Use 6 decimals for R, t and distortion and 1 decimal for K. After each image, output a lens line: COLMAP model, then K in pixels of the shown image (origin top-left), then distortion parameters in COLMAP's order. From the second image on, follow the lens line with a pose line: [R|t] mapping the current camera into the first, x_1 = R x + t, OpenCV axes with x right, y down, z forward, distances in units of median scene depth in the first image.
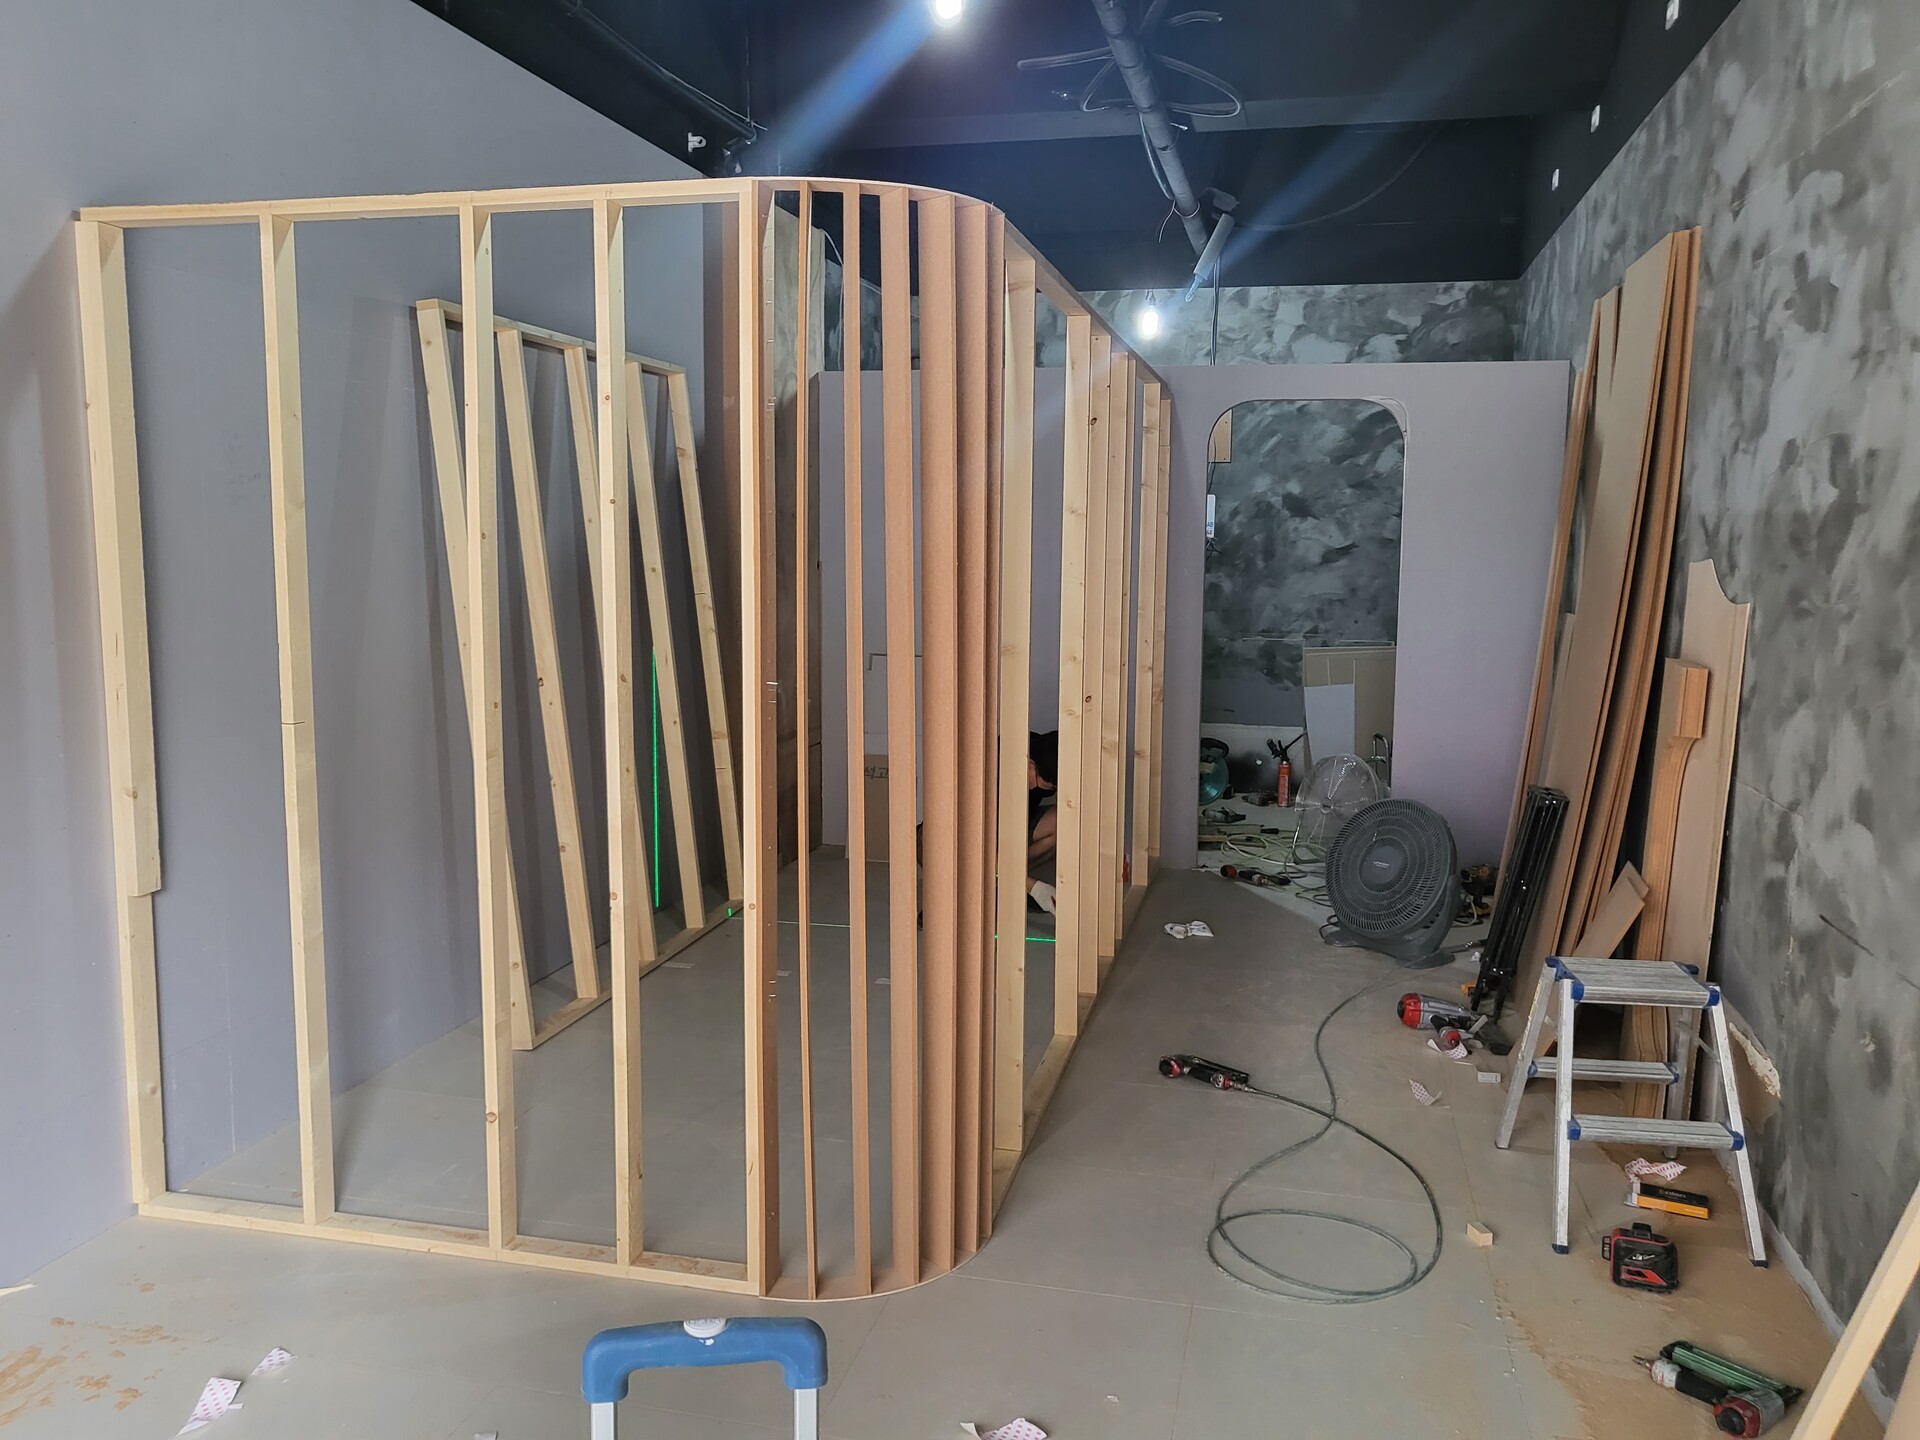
lens RADIAL K [[1498.4, 0, 961.6], [0, 1498.4, 697.5], [0, 0, 1]] dist [-0.019446, 0.064847]
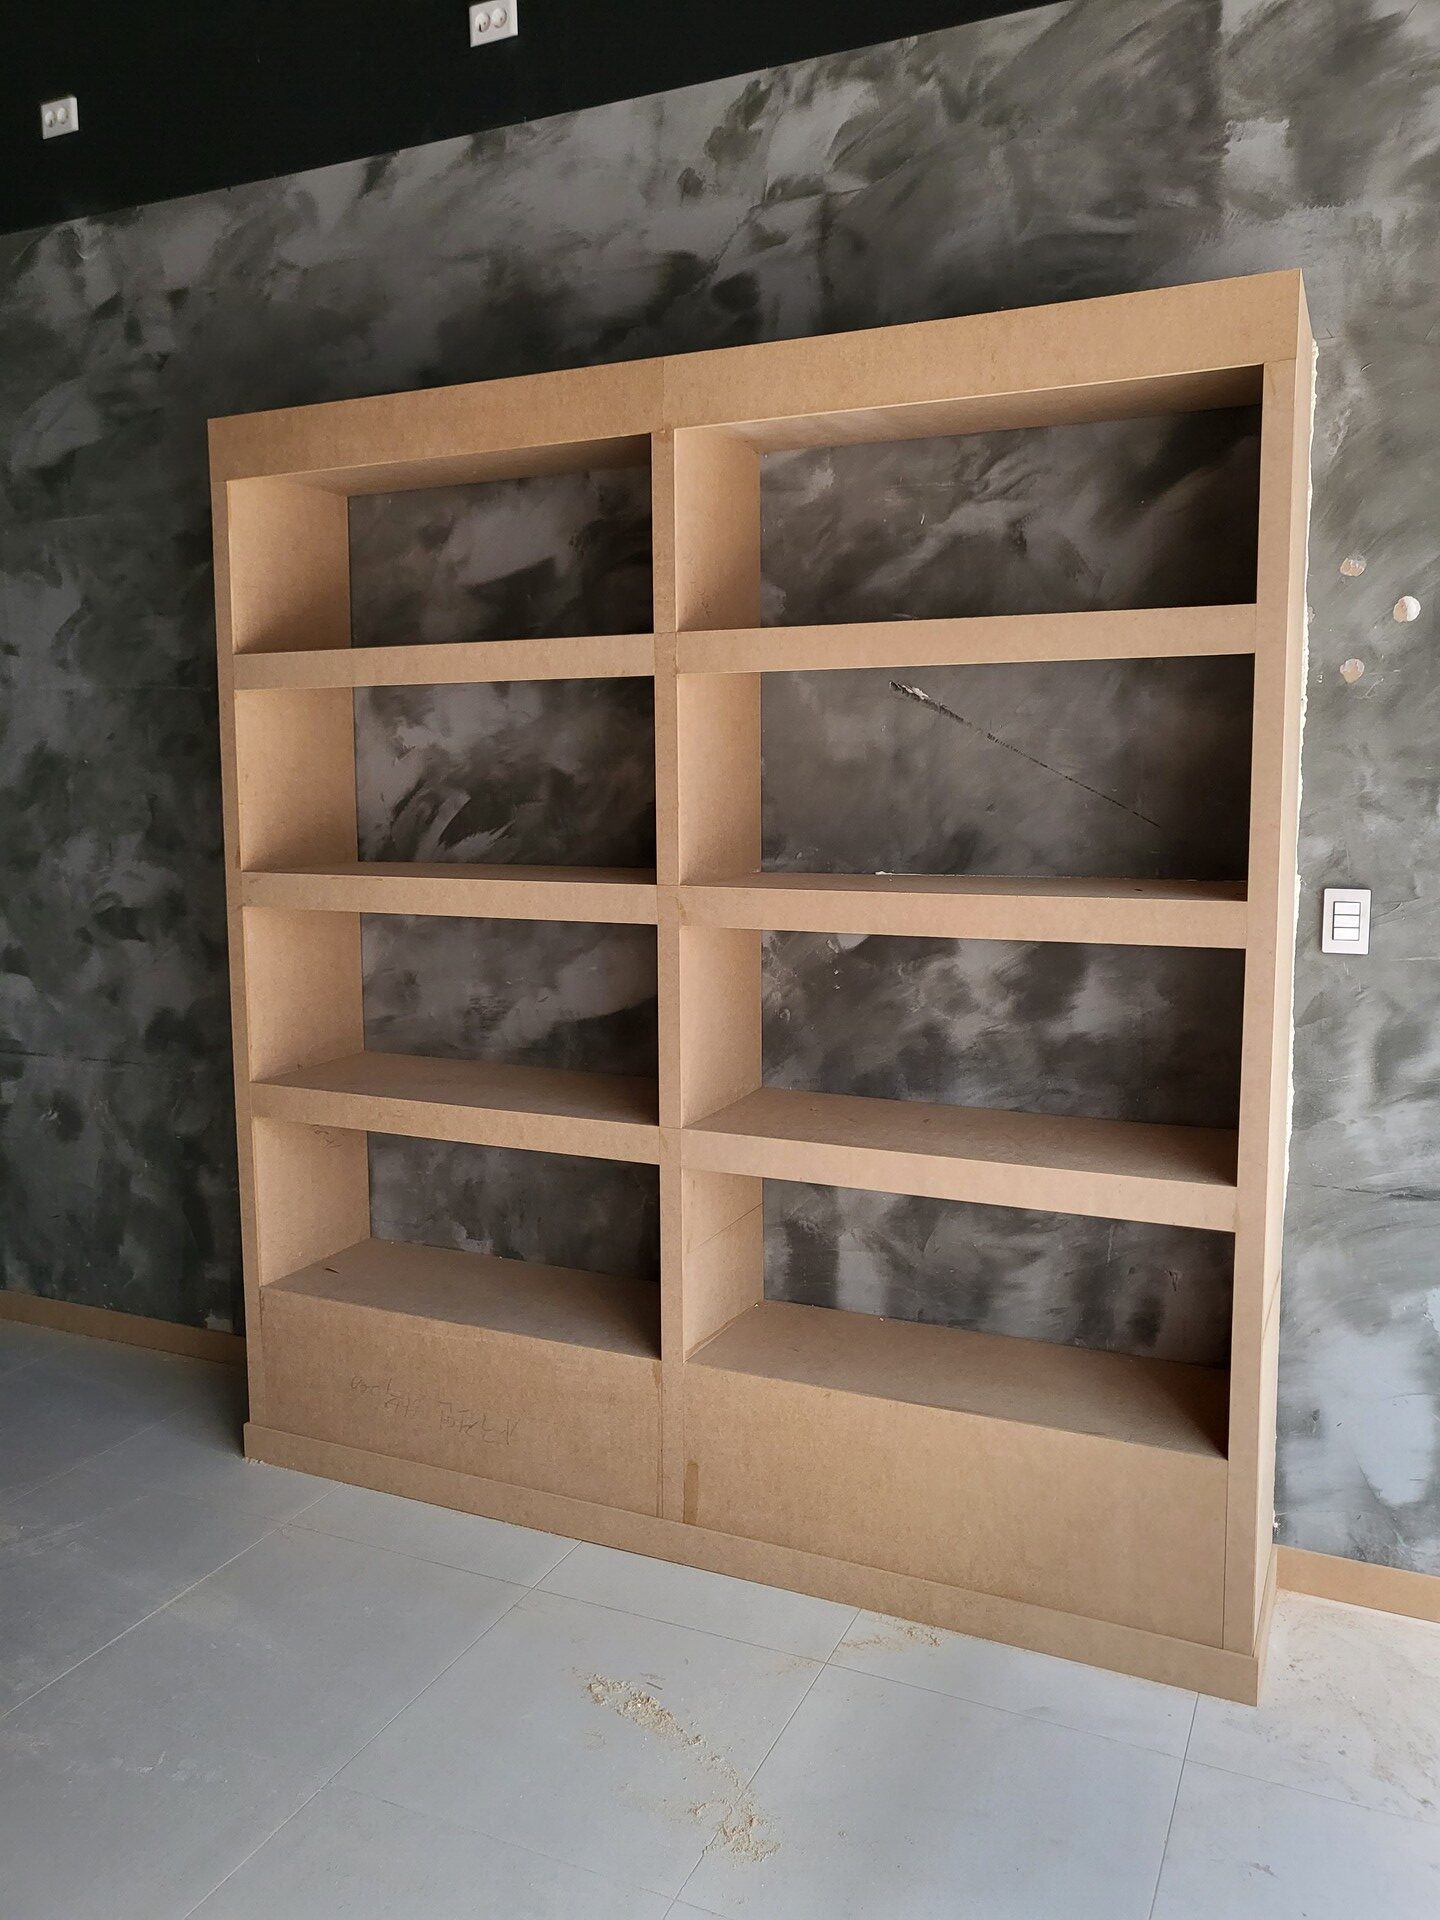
lens RADIAL K [[1498.4, 0, 711.4], [0, 1498.4, 939.1], [0, 0, 1]] dist [-0.019446, 0.064847]
pose [[0.200189, -0.118754, 0.972534, -0.321803], [0.116159, 0.988503, 0.096793, -0.004960], [-0.972847, 0.093591, 0.211682, 0.011505]]
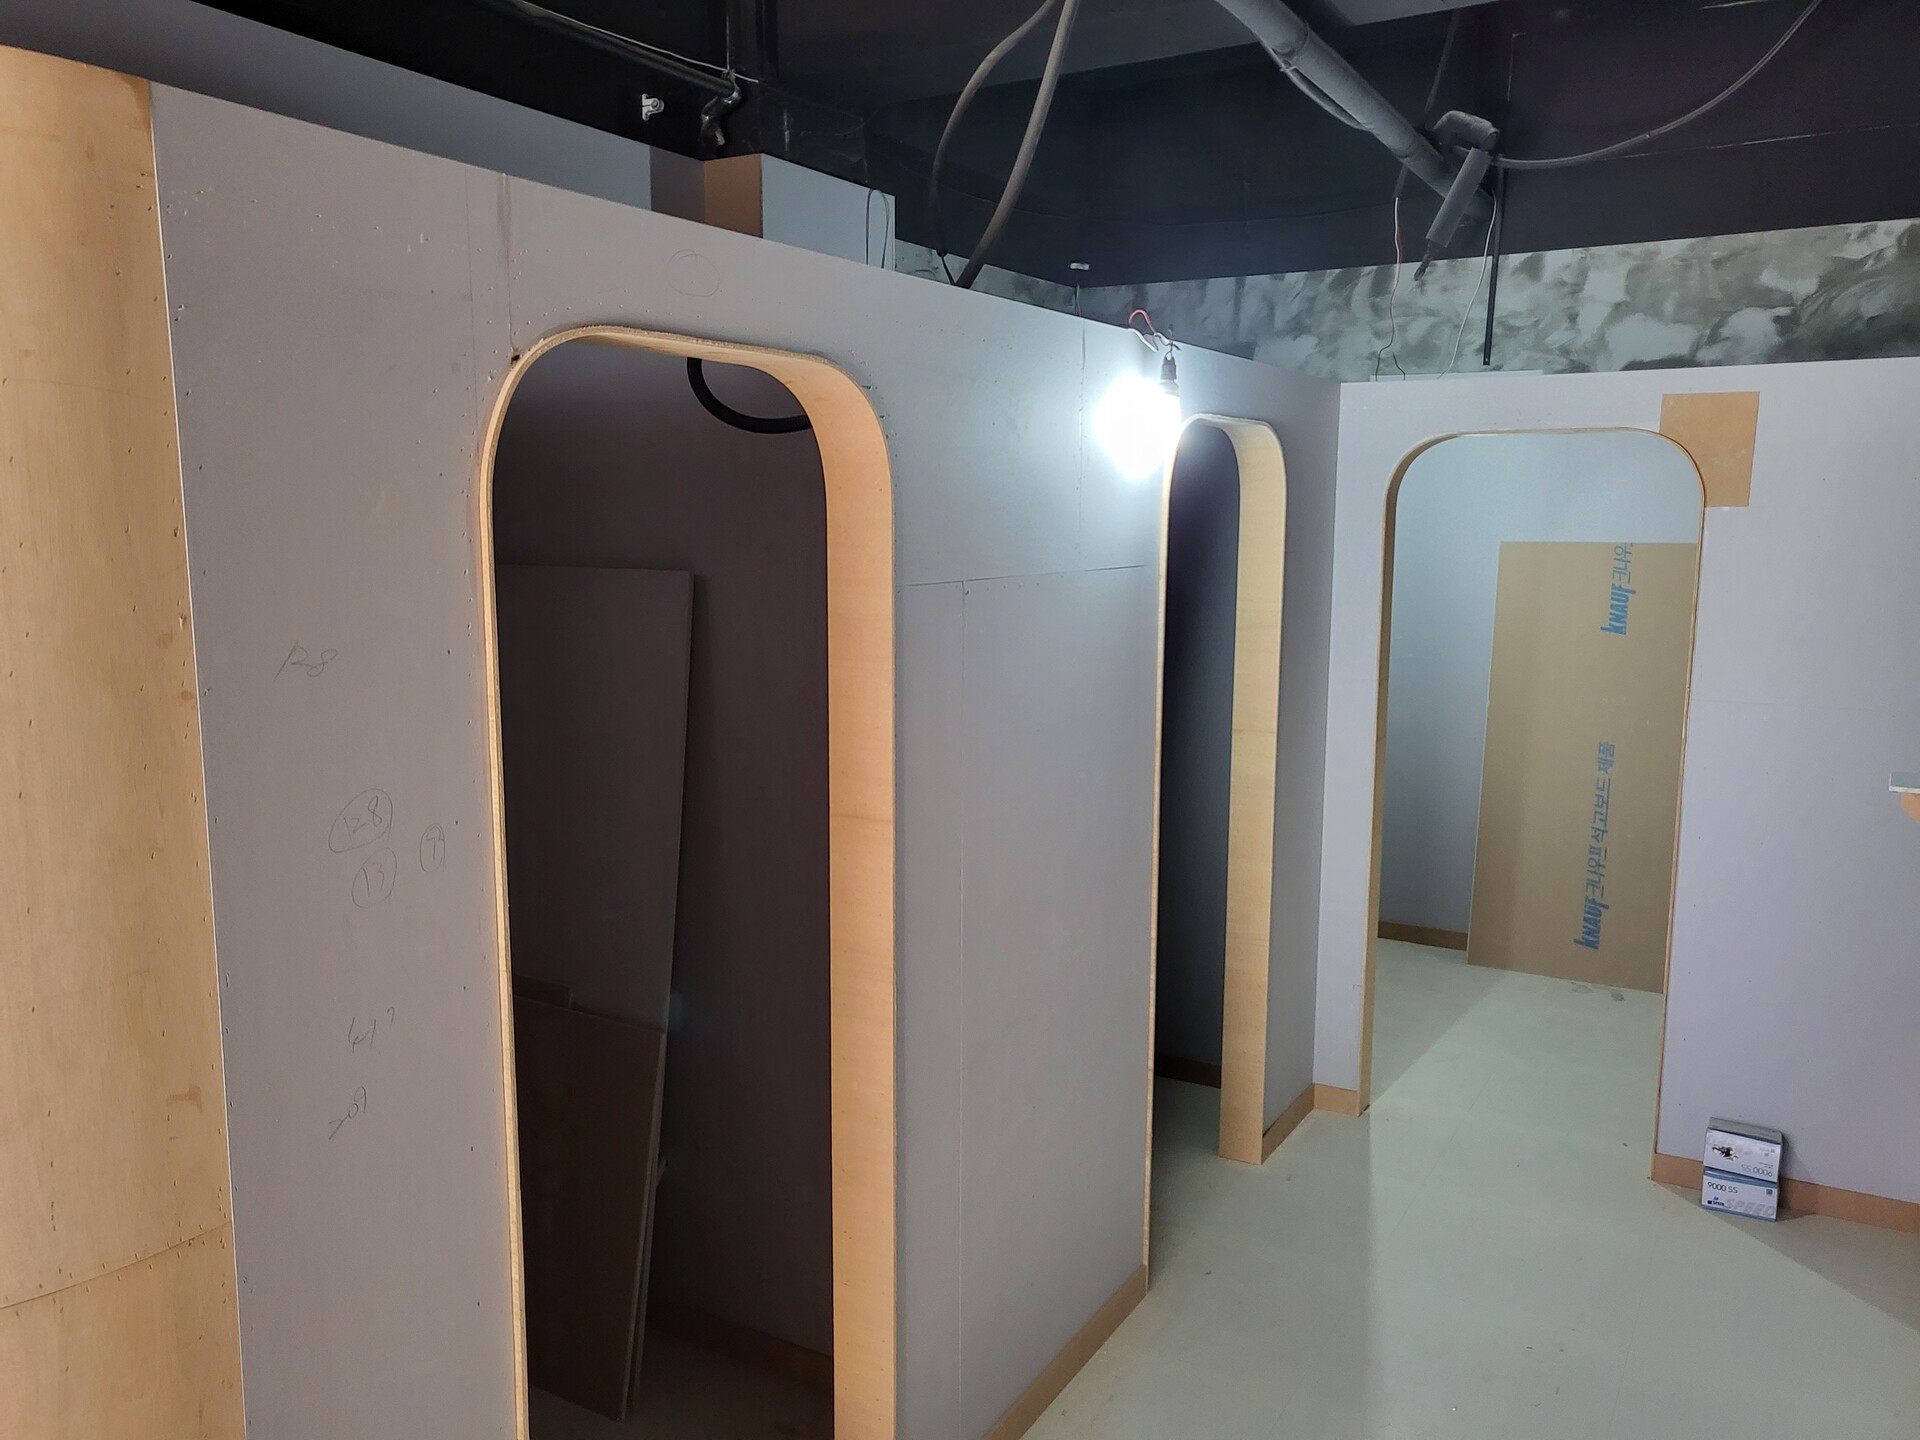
lens RADIAL K [[1498.4, 0, 937.6], [0, 1498.4, 731.4], [0, 0, 1]] dist [-0.019446, 0.064847]
pose [[0.953827, 0.035805, -0.298214, 0.195132], [-0.026218, 0.999005, 0.036090, -0.093276], [0.299209, -0.026605, 0.953817, 0.331602]]
